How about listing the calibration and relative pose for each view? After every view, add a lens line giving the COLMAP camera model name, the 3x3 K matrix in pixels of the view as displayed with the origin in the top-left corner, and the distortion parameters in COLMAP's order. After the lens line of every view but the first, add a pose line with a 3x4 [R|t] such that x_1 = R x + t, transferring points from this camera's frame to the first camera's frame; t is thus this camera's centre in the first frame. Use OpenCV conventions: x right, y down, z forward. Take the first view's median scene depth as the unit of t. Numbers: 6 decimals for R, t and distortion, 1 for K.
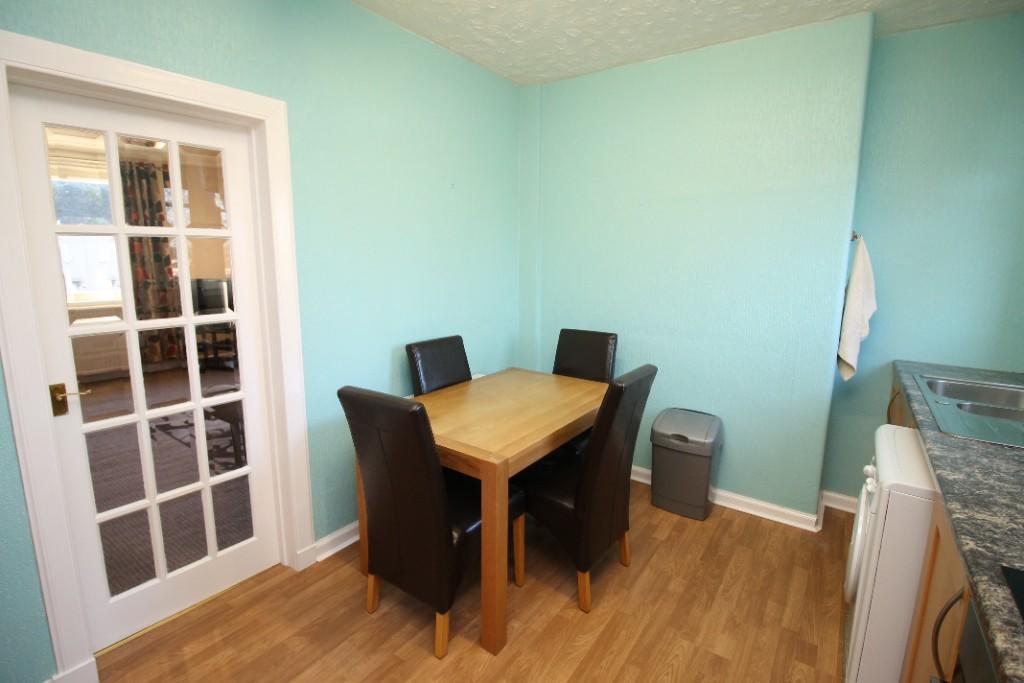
lens RADIAL K [[479.6, 0, 512.8], [0, 479.6, 324.6], [0, 0, 1]] dist [-0.004614, -0.001339]
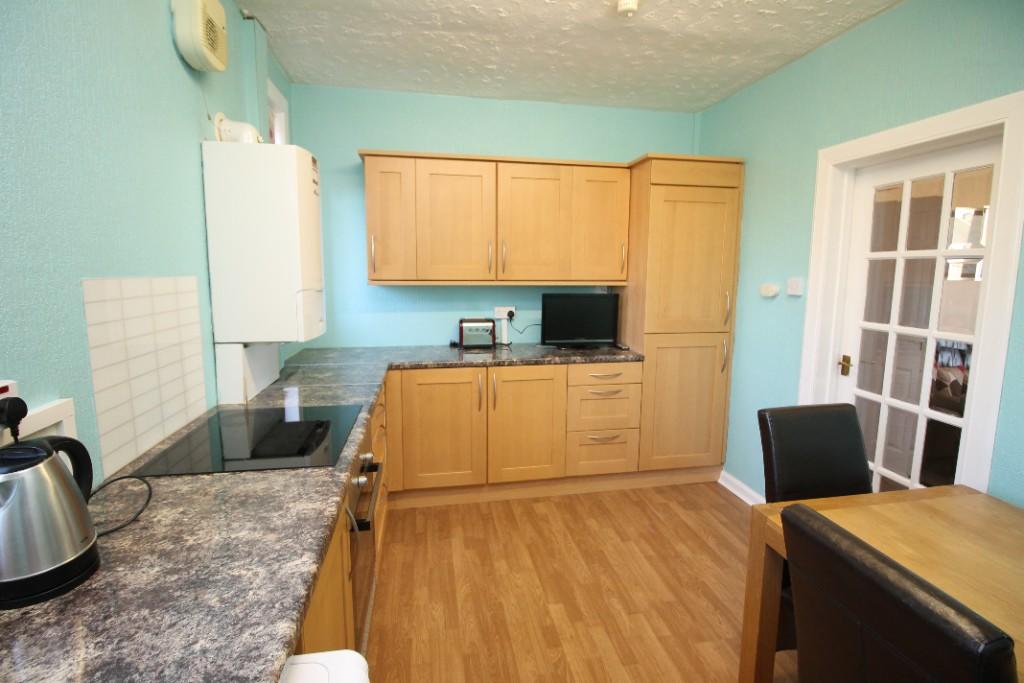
lens RADIAL K [[479.6, 0, 512.8], [0, 479.6, 324.6], [0, 0, 1]] dist [-0.004614, -0.001339]
pose [[-0.690658, 0.162059, -0.704790, 1.093415], [-0.009957, 0.972345, 0.233338, -0.149866], [0.723113, 0.168174, -0.669944, 1.544245]]
